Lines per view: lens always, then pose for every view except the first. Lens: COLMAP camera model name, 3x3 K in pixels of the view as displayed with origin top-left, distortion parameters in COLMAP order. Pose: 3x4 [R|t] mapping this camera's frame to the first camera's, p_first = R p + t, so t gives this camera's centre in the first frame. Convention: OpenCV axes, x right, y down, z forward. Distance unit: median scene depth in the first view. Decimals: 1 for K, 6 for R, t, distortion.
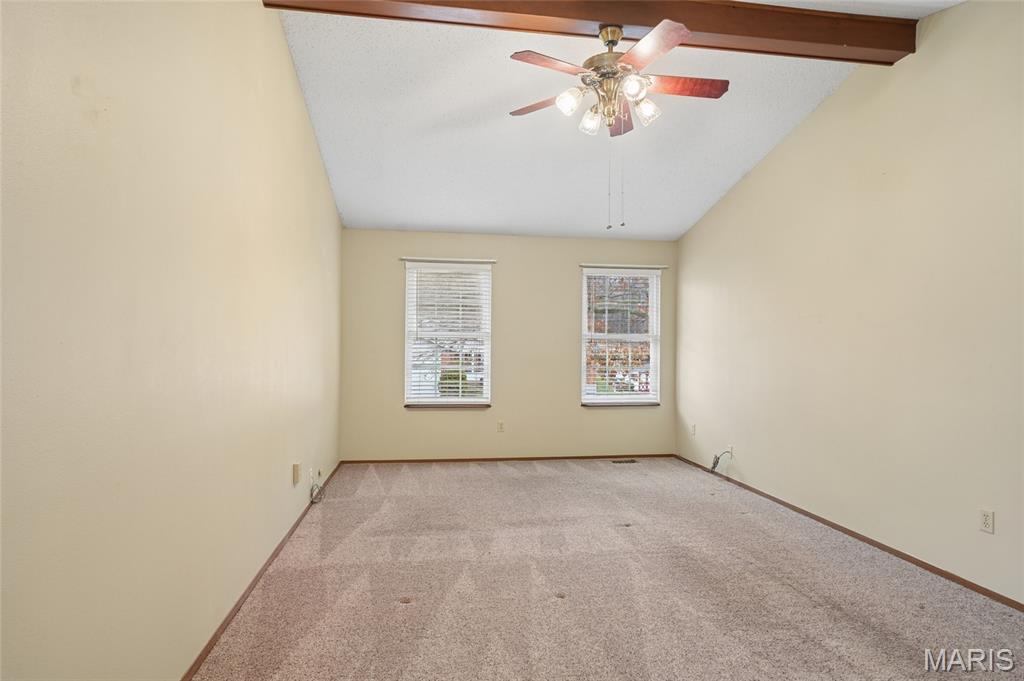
lens RADIAL K [[568.5, 0, 512.1], [0, 568.5, 347.1], [0, 0, 1]] dist [0.007607, 0.001365]
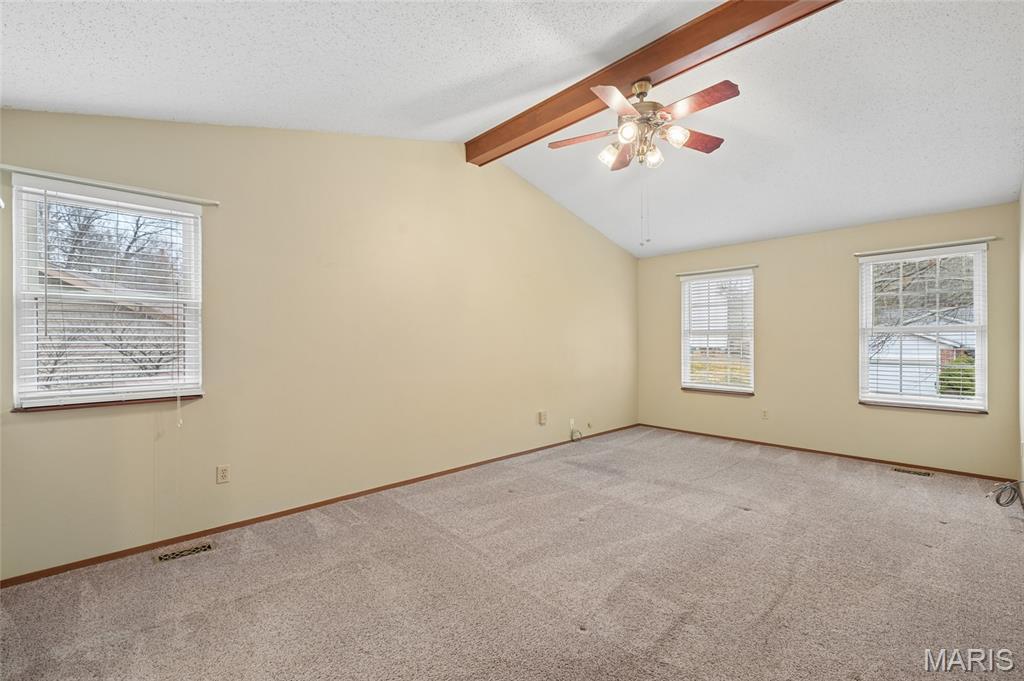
lens RADIAL K [[436.5, 0, 512.5], [0, 436.5, 338.5], [0, 0, 1]] dist [0.000836, 0.000481]
pose [[0.575078, -0.017015, -0.817922, 0.591699], [0.002482, 0.999815, -0.019055, 0.012061], [0.818095, 0.008928, 0.575014, 0.173275]]
